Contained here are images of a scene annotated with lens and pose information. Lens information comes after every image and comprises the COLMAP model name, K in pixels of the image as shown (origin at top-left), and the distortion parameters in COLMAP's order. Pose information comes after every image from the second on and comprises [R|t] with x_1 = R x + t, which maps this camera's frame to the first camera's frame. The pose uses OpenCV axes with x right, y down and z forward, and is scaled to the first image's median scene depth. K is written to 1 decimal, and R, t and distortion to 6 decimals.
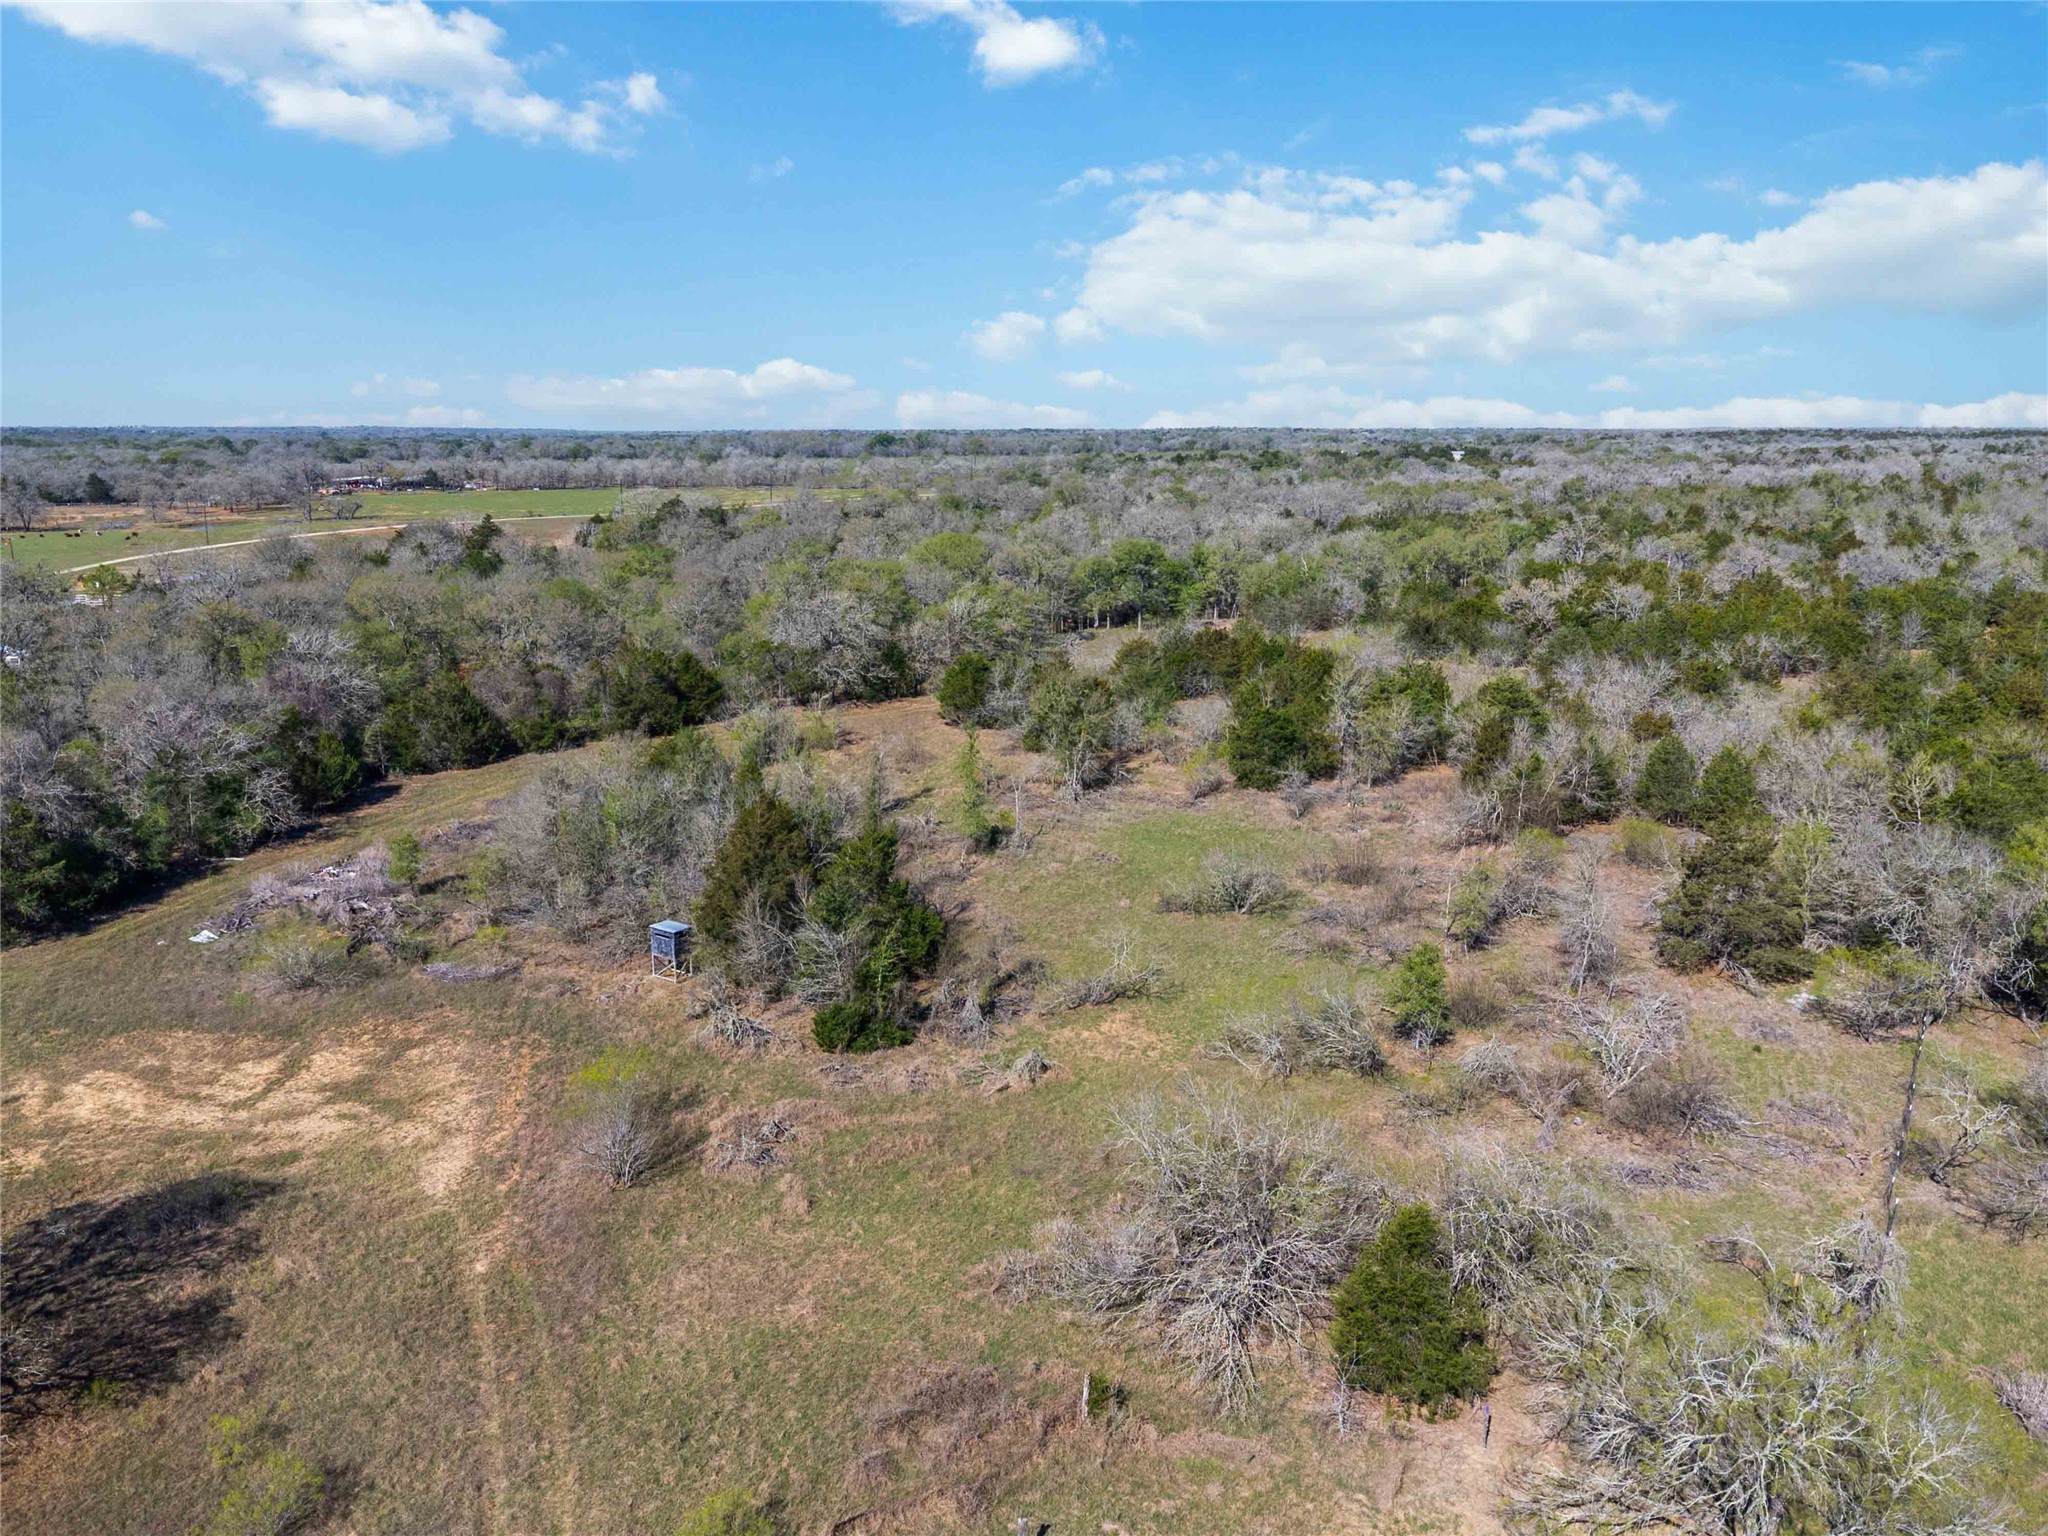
lens RADIAL K [[1558.3, 0, 1019.8], [0, 1558.3, 765.9], [0, 0, 1]] dist [0.004759, -0.005695]
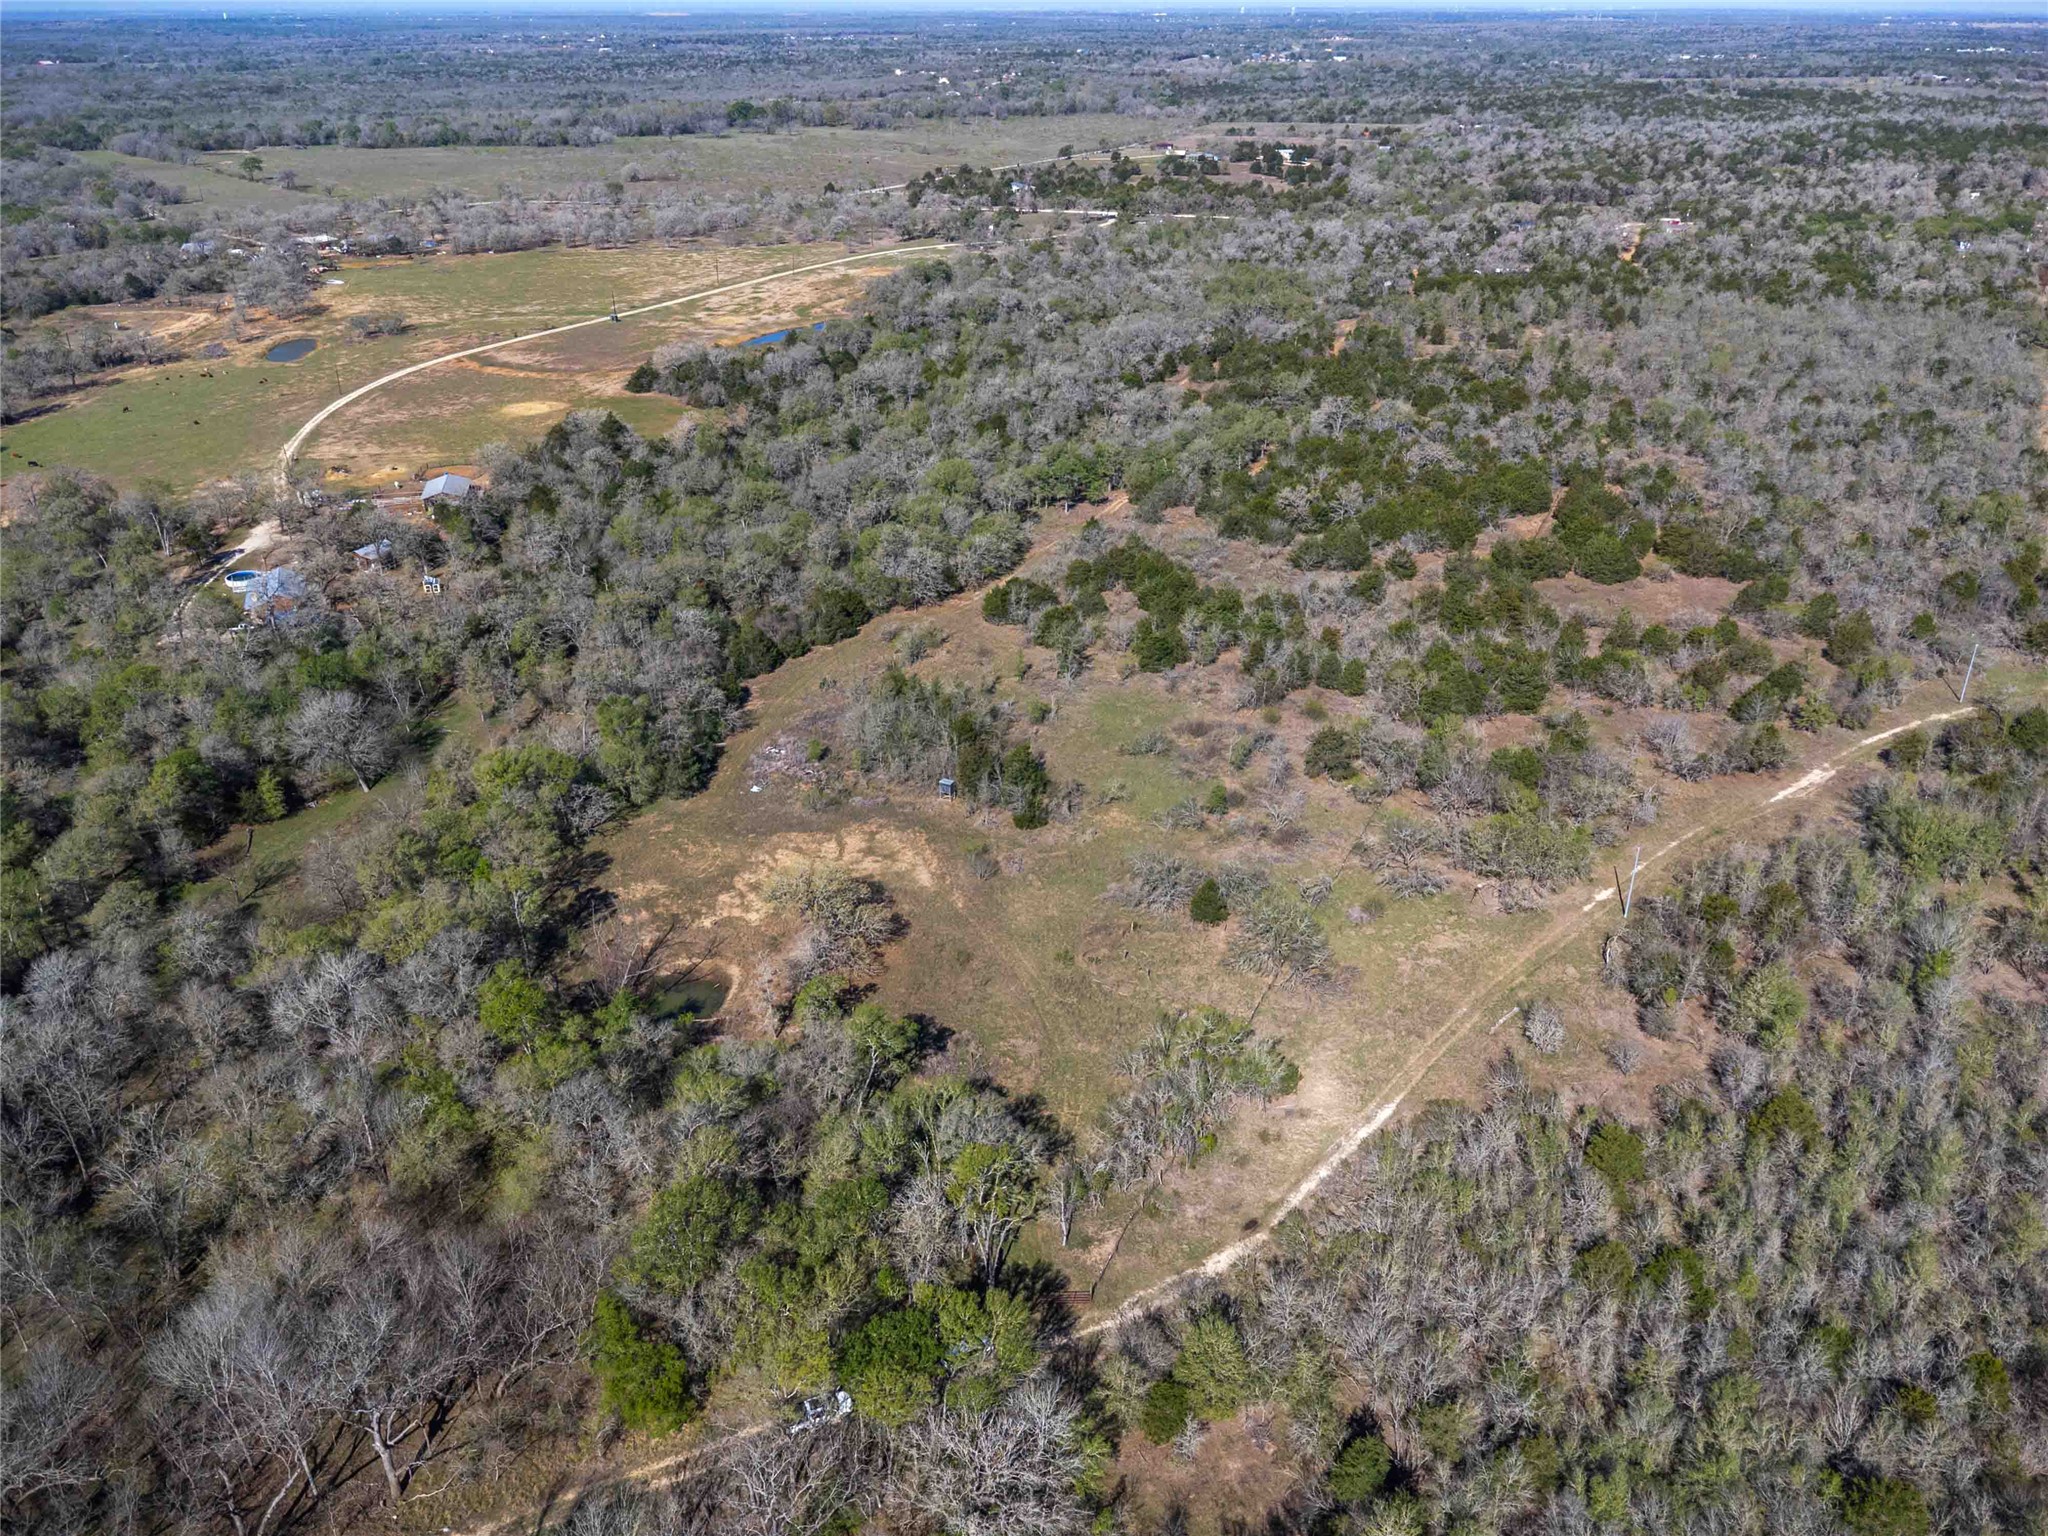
lens RADIAL K [[1558.3, 0, 1005.7], [0, 1558.3, 766.7], [0, 0, 1]] dist [0.004759, -0.005695]
pose [[0.995113, -0.050572, 0.084815, -0.224313], [0.028028, 0.968232, 0.248478, -0.378479], [-0.094686, -0.244887, 0.964917, -1.036175]]
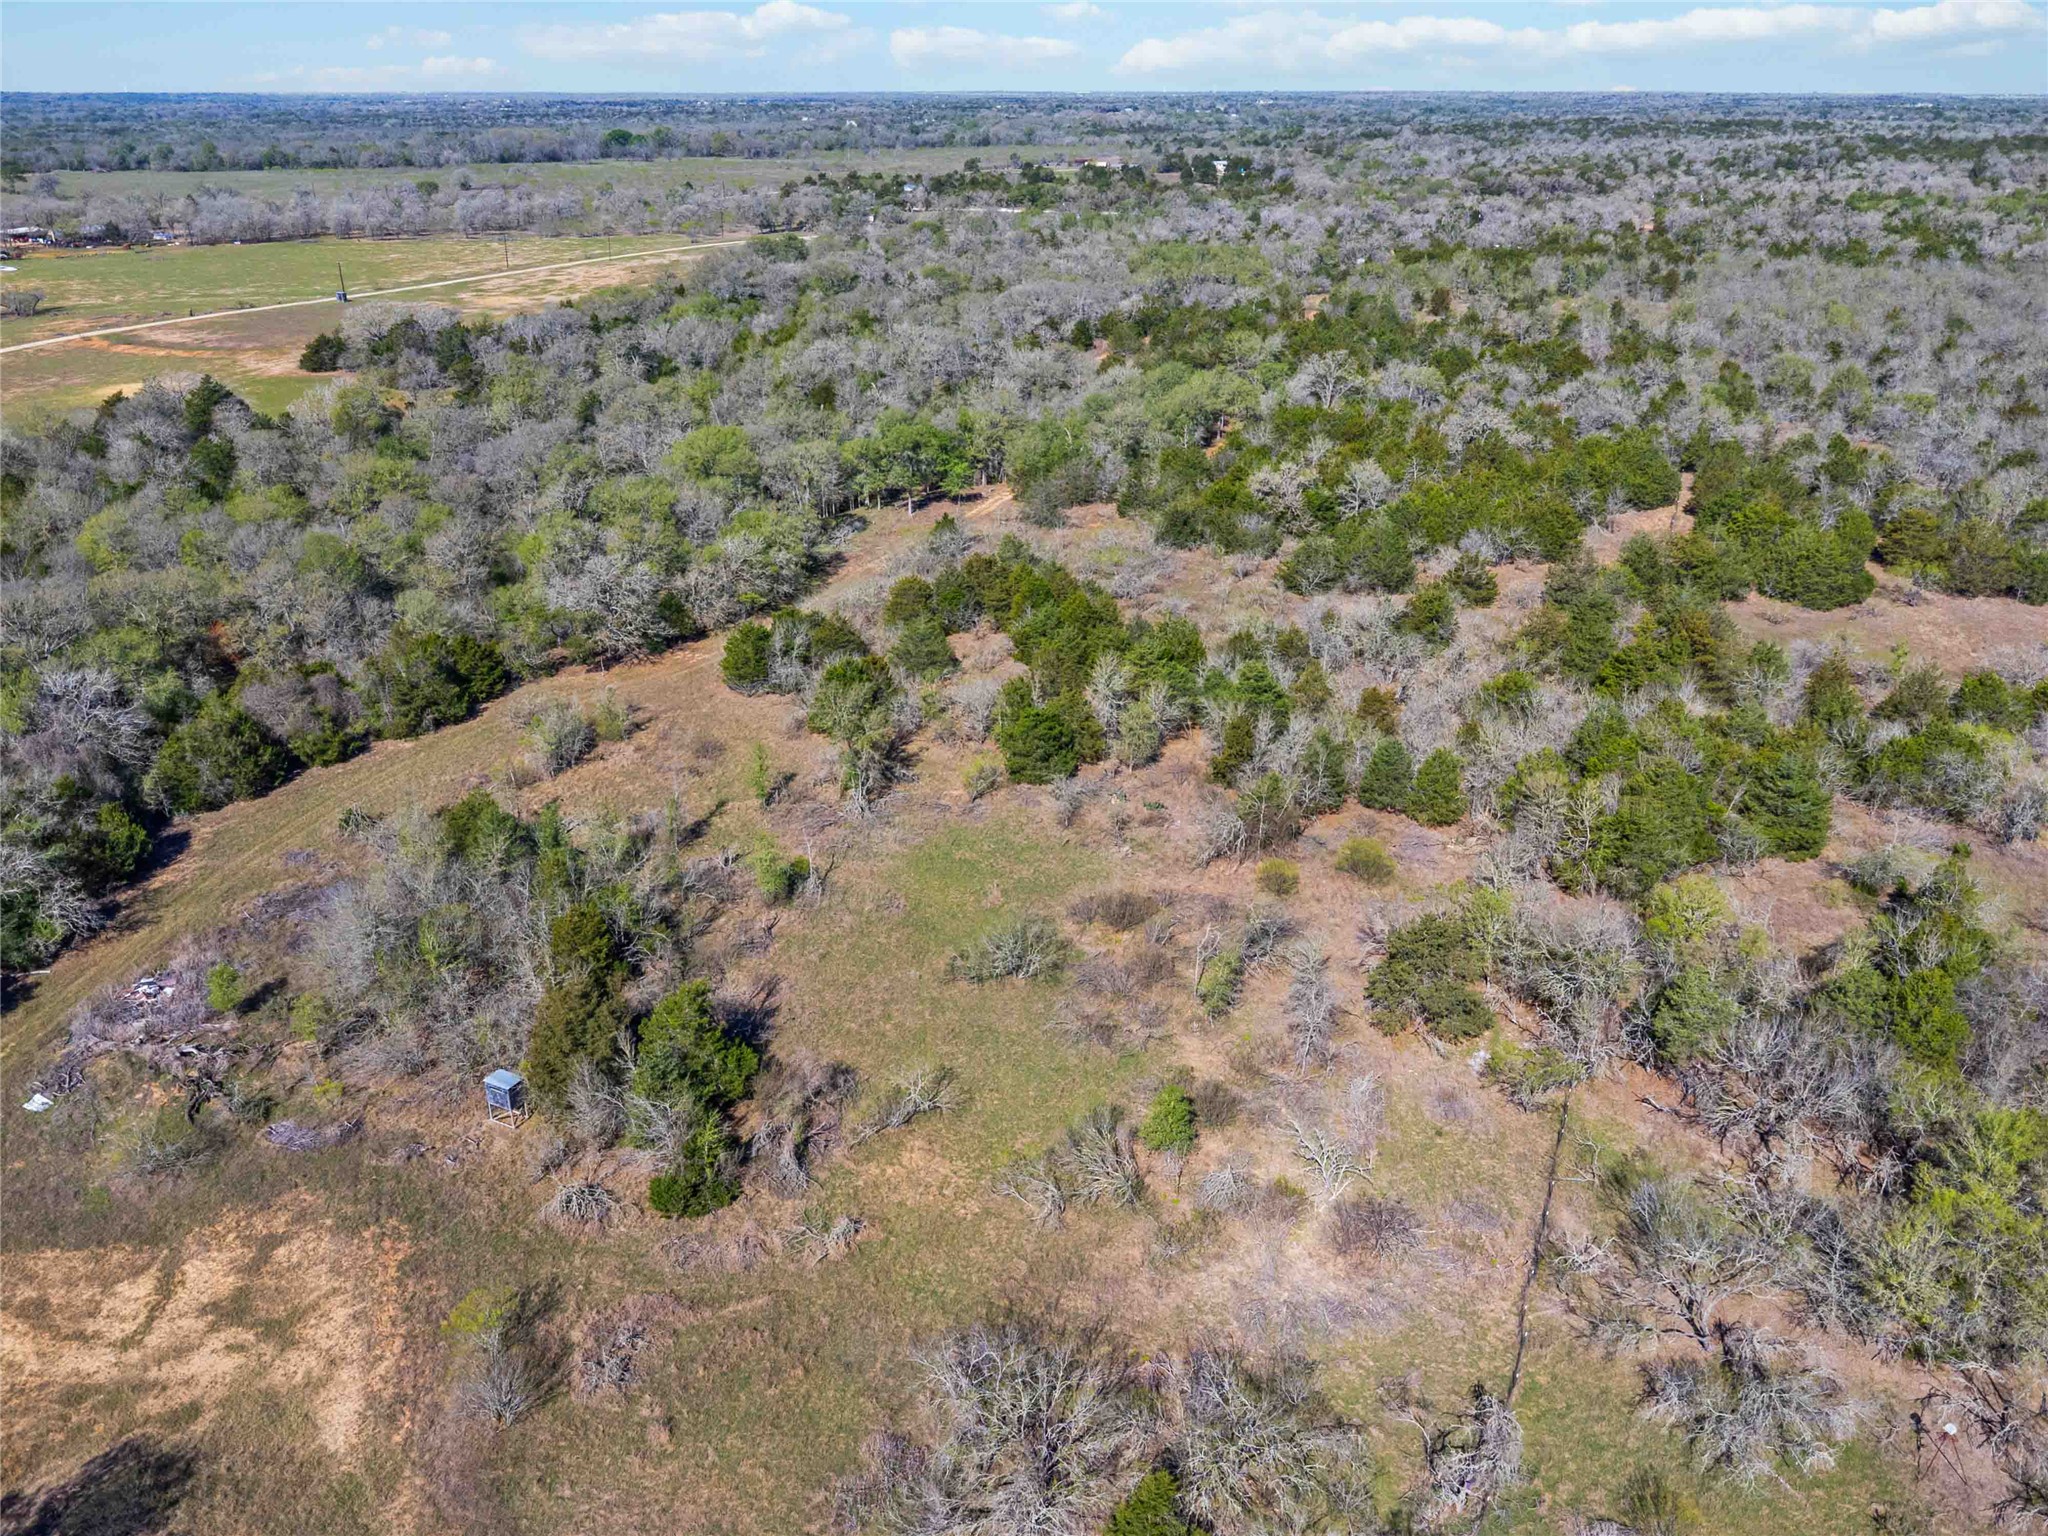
lens RADIAL K [[1558.3, 0, 1028.8], [0, 1558.3, 755.2], [0, 0, 1]] dist [0.004759, -0.005695]
pose [[0.988169, -0.063091, 0.139793, 0.001105], [0.034888, 0.980043, 0.195699, -0.204774], [-0.149350, -0.188506, 0.970649, -0.047493]]
